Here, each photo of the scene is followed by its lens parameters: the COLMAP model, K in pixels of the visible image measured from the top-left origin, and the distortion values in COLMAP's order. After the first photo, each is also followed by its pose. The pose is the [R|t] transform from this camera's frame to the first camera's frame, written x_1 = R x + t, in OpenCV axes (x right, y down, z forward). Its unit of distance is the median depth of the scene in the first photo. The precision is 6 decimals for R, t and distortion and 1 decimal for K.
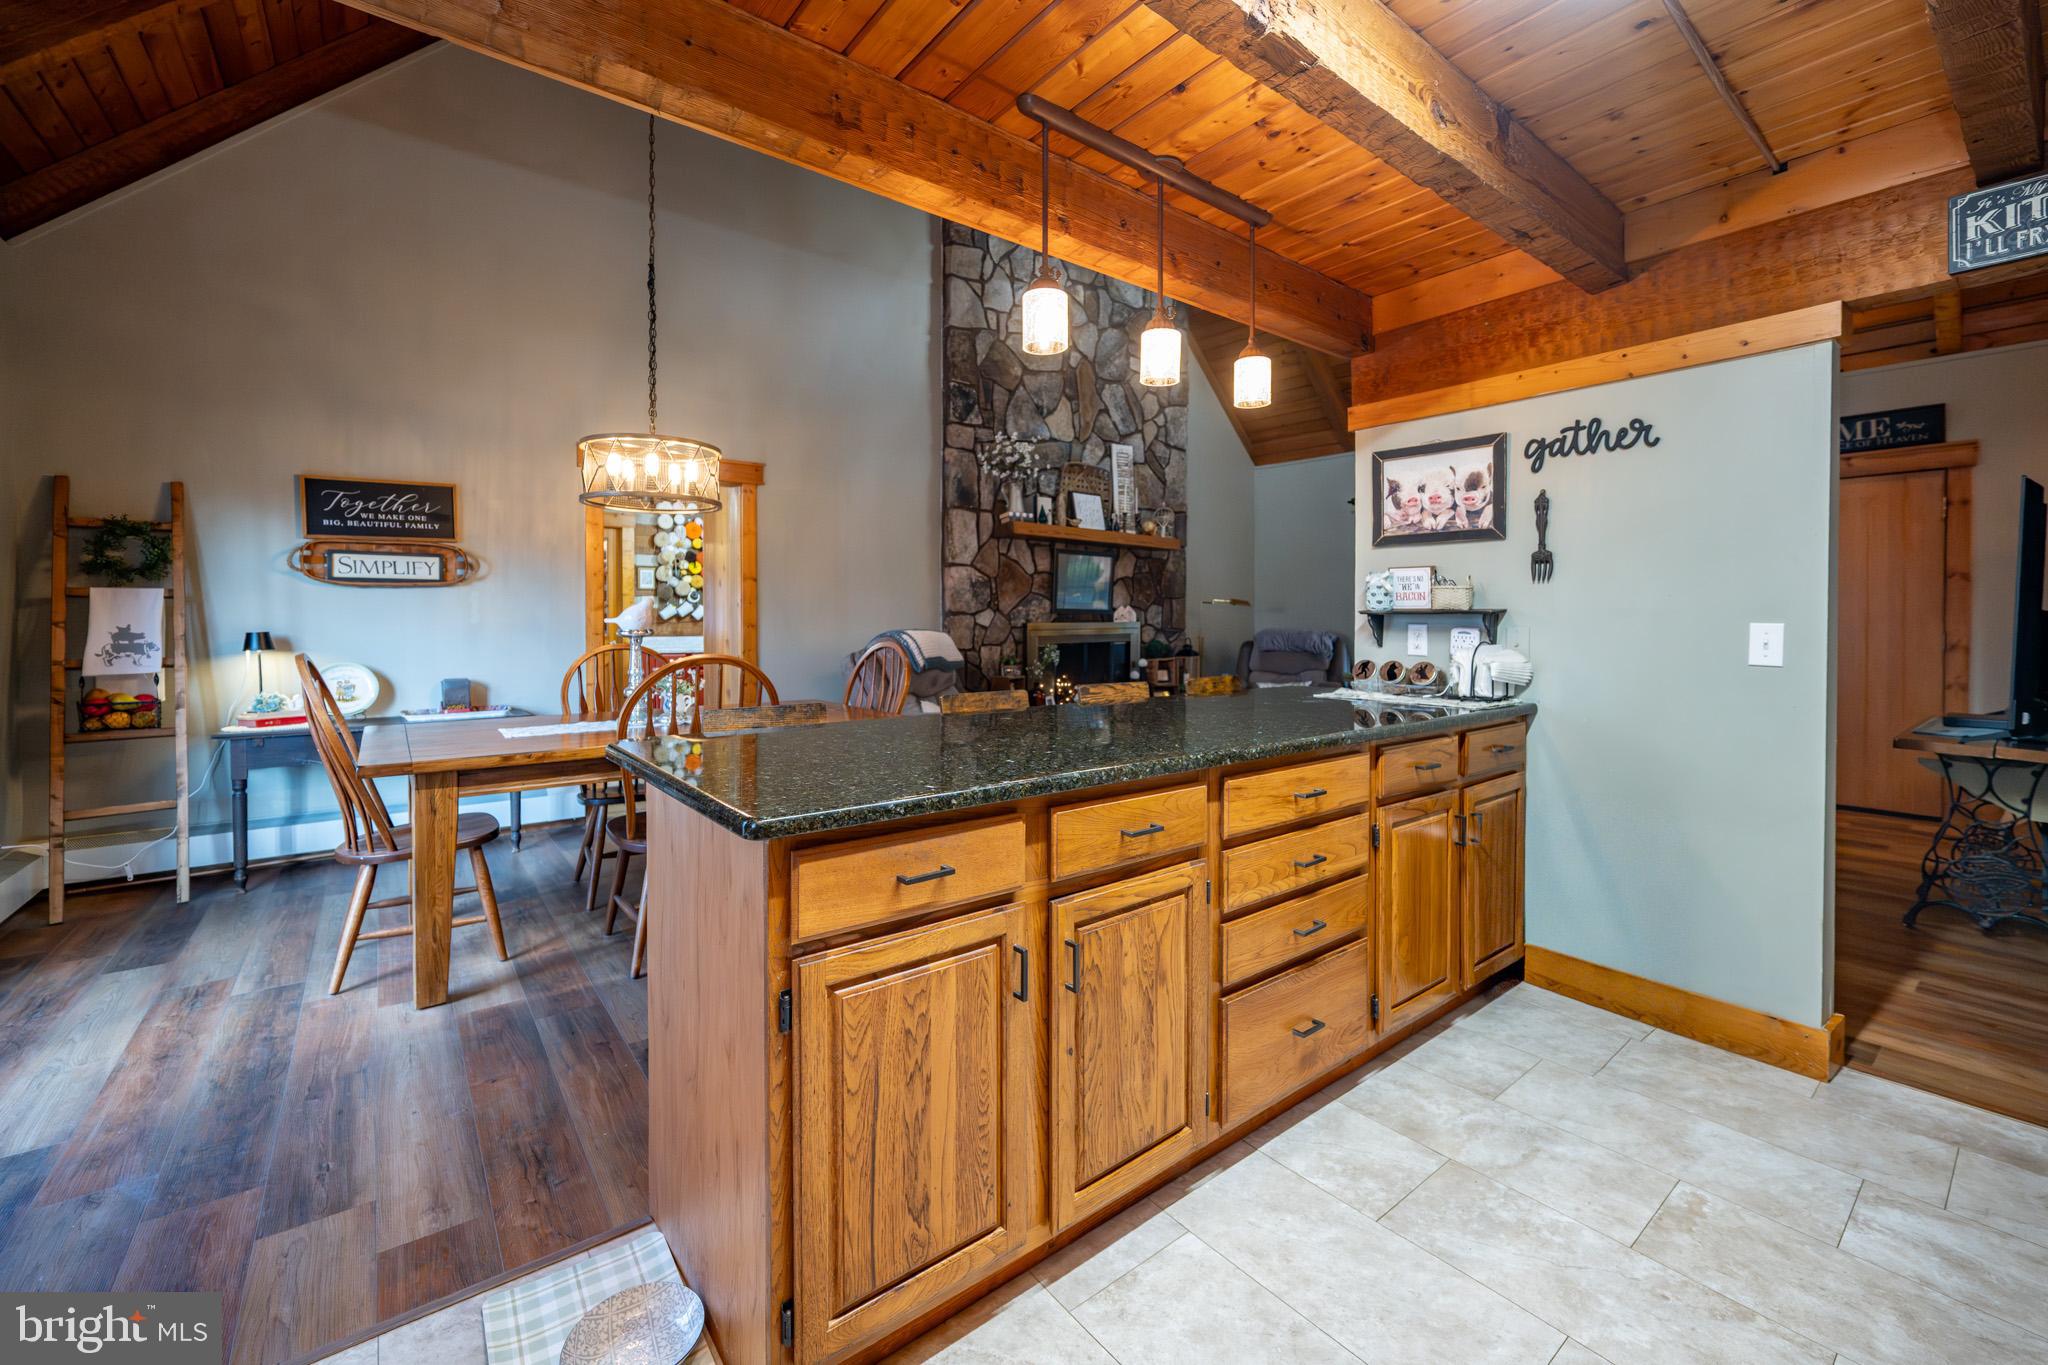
lens RADIAL K [[845.6, 0, 1058.1], [0, 845.6, 628.8], [0, 0, 1]] dist [-0.001242, 0.000366]
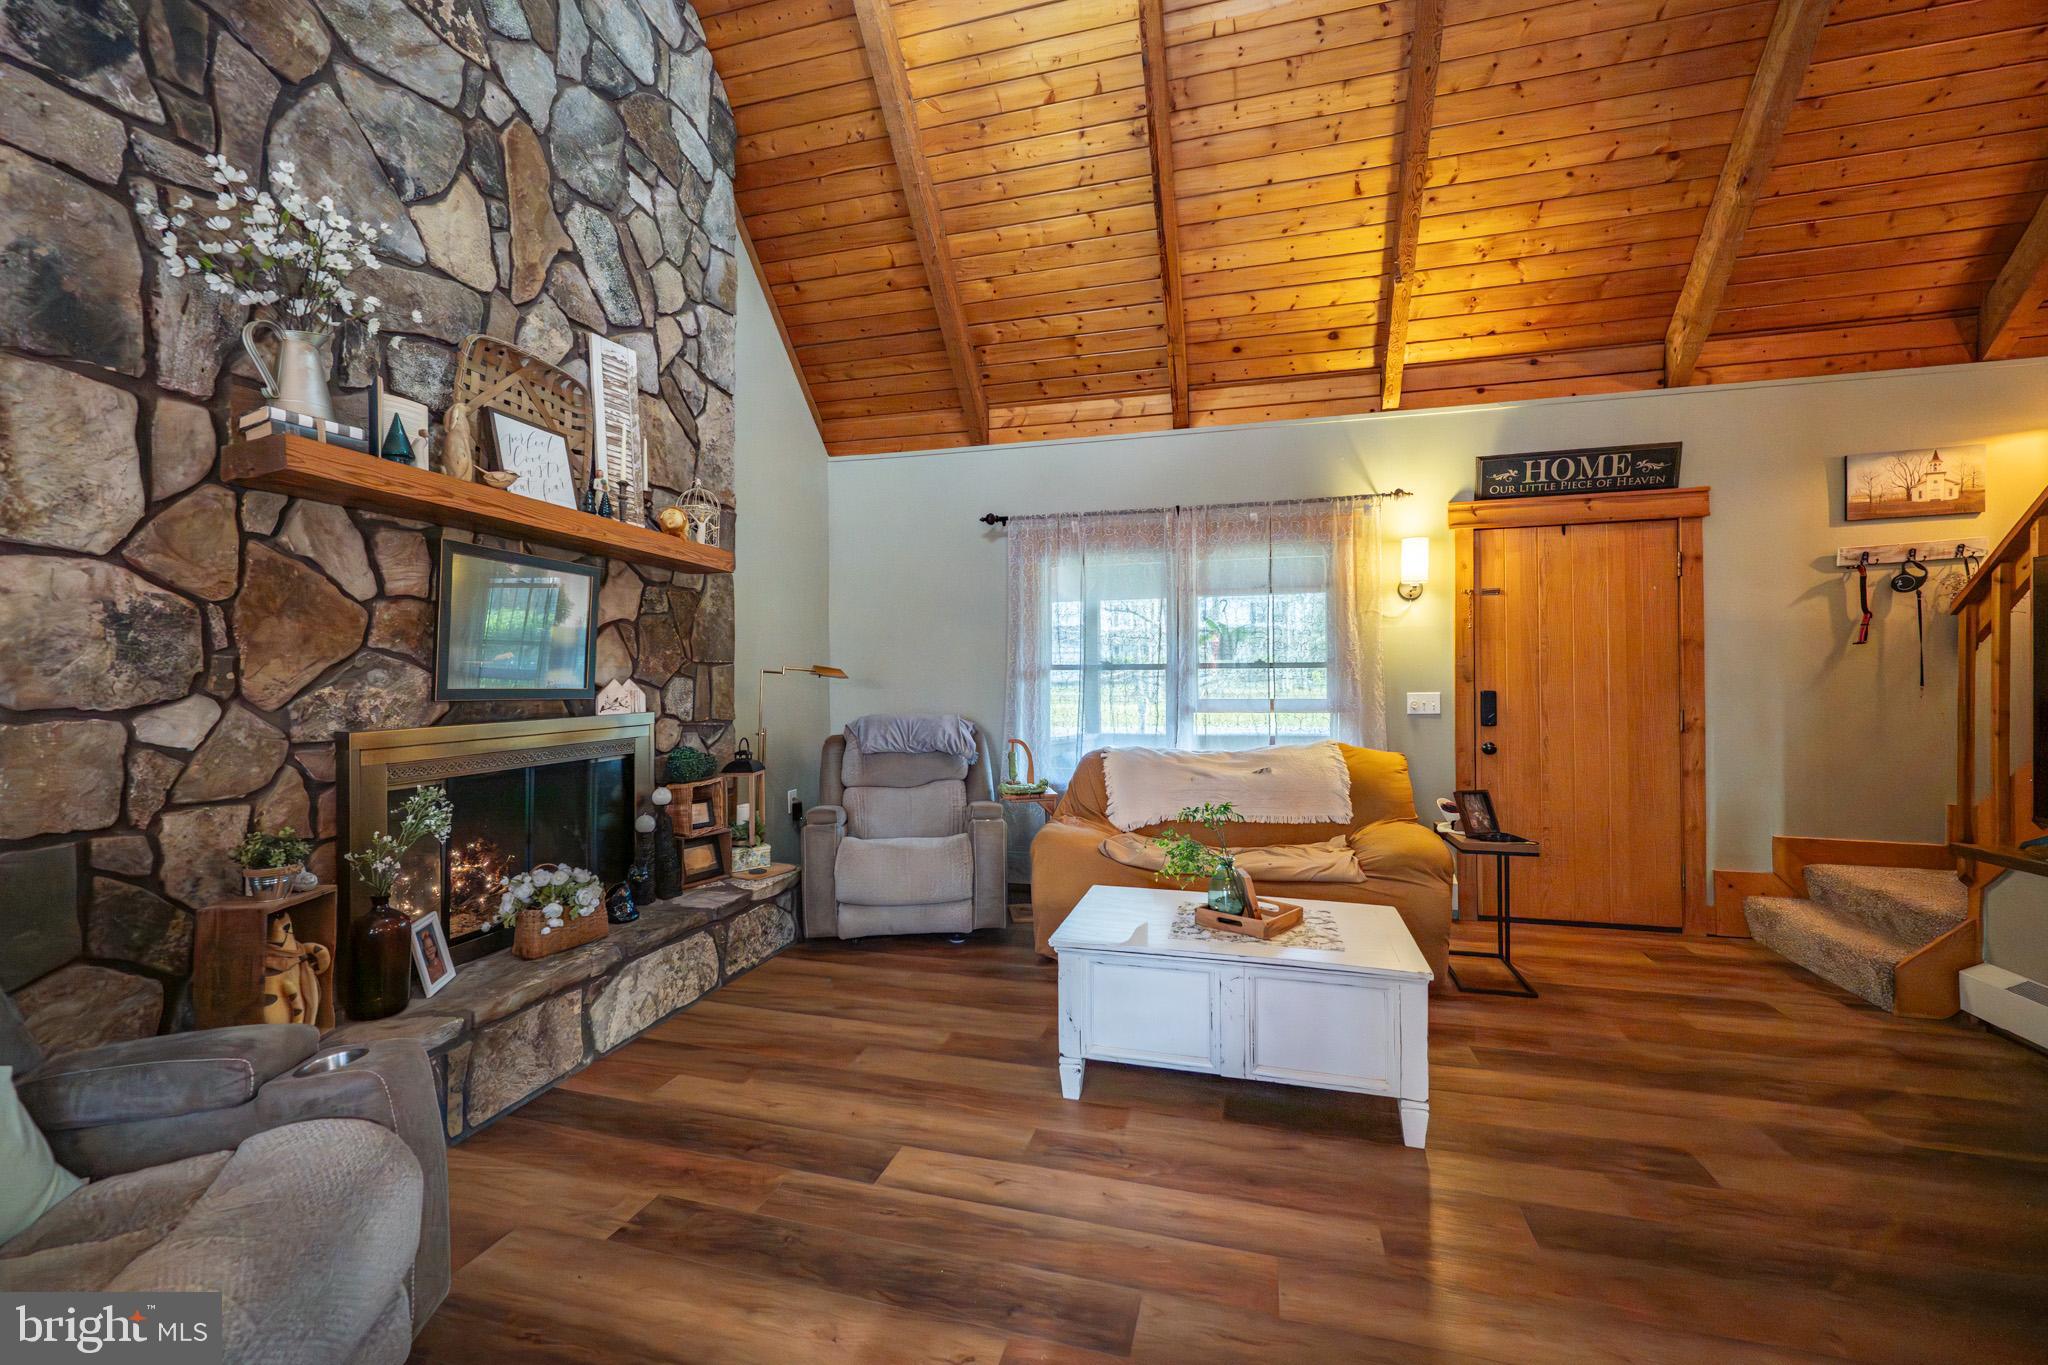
lens RADIAL K [[845.6, 0, 1041.3], [0, 845.6, 675.5], [0, 0, 1]] dist [-0.001242, 0.000366]
pose [[0.817163, -0.004196, 0.576392, -0.002888], [0.017456, 0.999695, -0.017470, -0.020269], [-0.576143, 0.024337, 0.816987, 0.557554]]
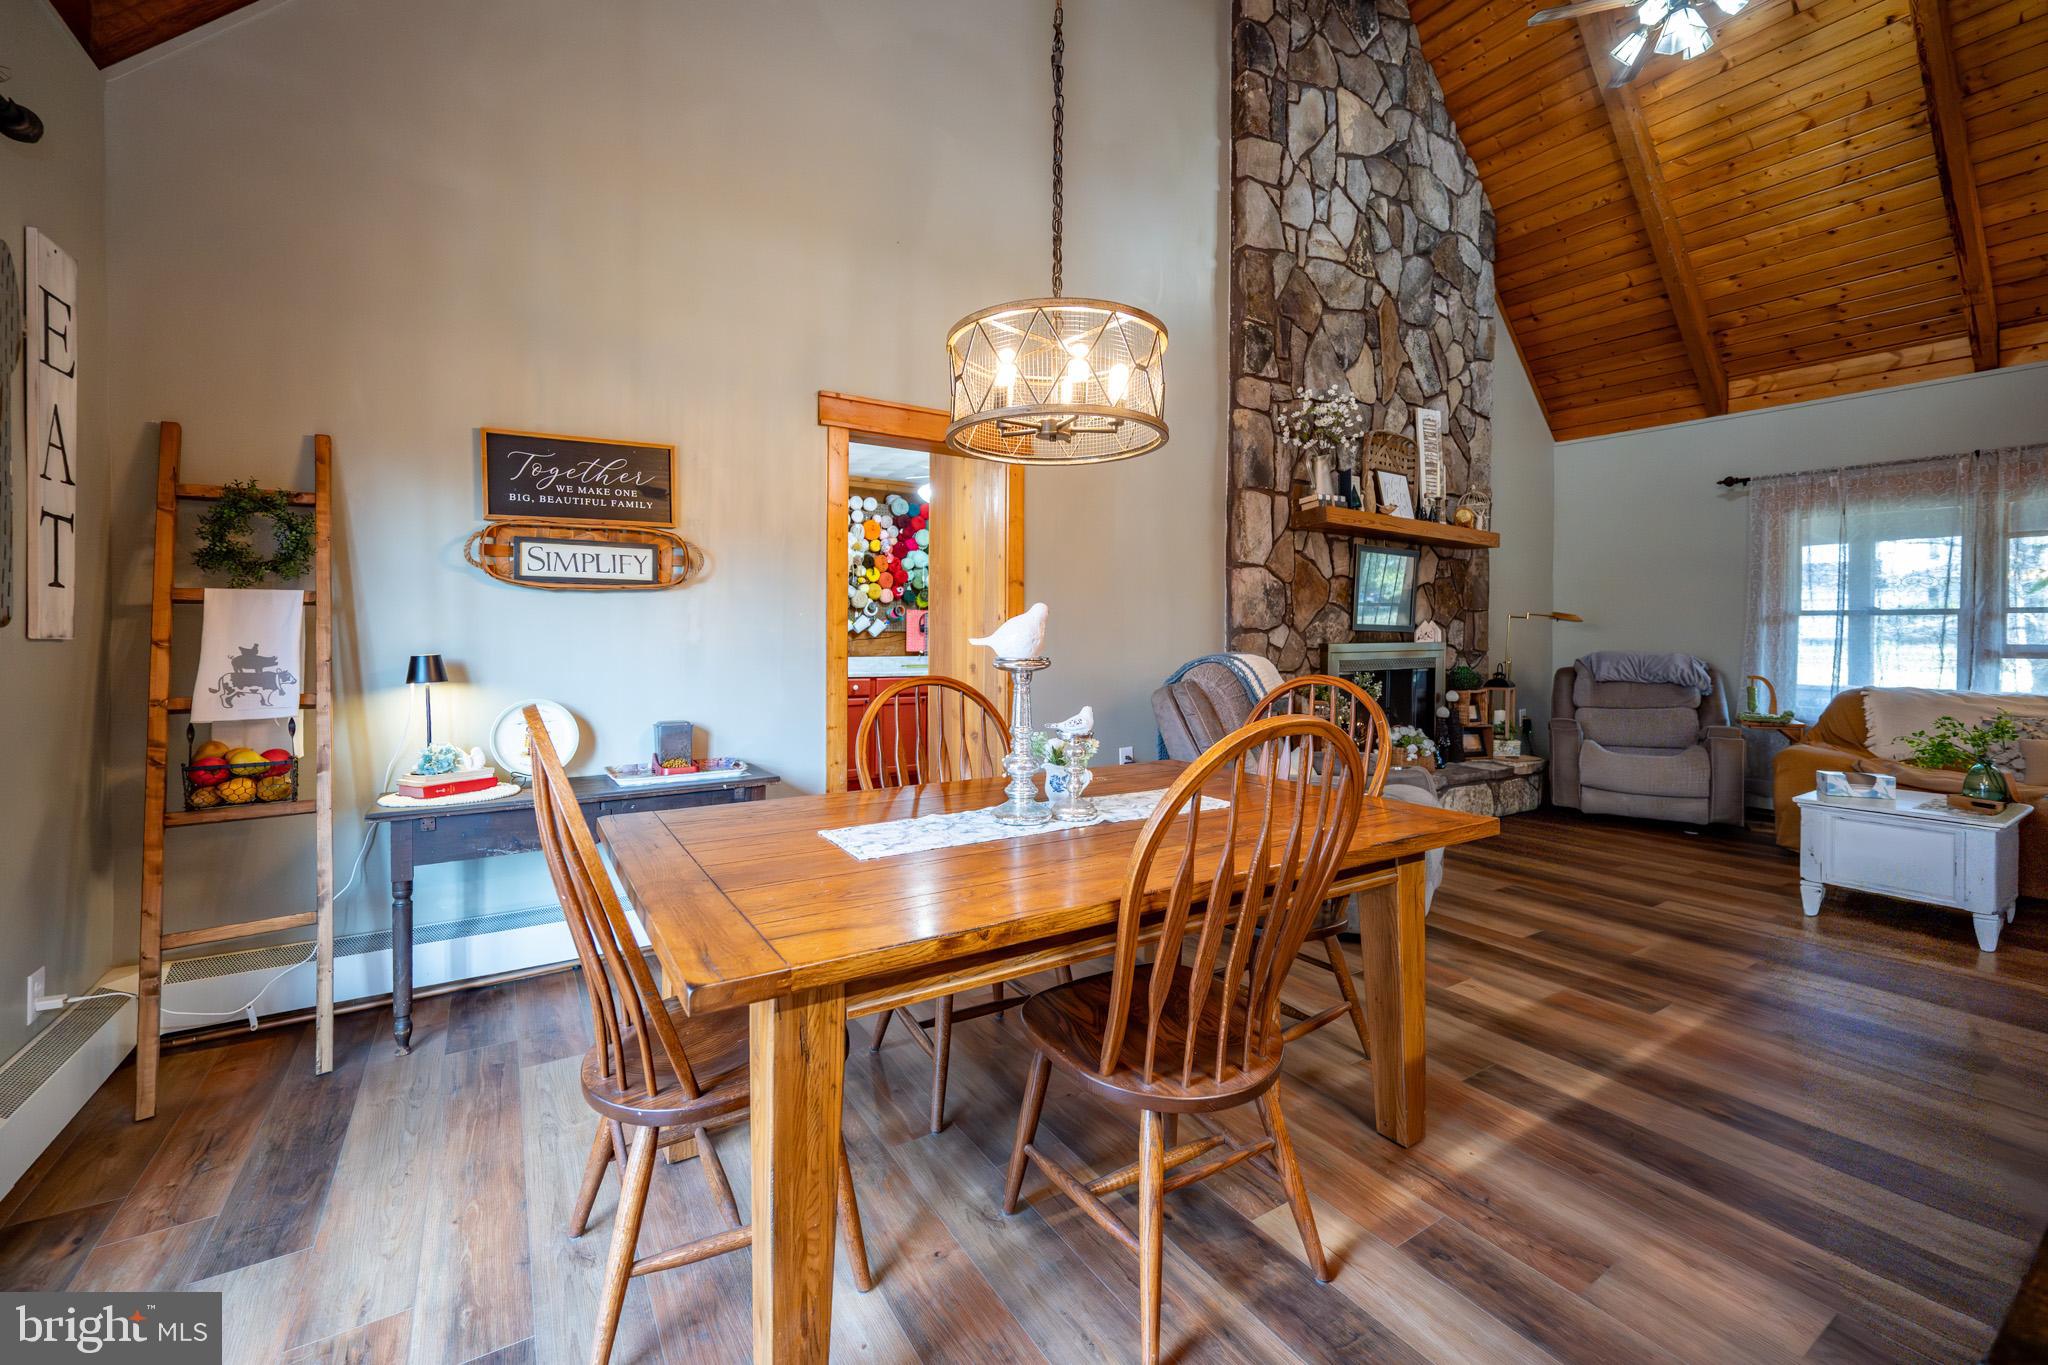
lens RADIAL K [[845.6, 0, 1001.1], [0, 845.6, 639.1], [0, 0, 1]] dist [-0.001242, 0.000366]
pose [[0.991521, 0.004116, -0.129885, -0.240004], [-0.005065, 0.999963, -0.006974, -0.004057], [0.129851, 0.007573, 0.991505, 0.231377]]
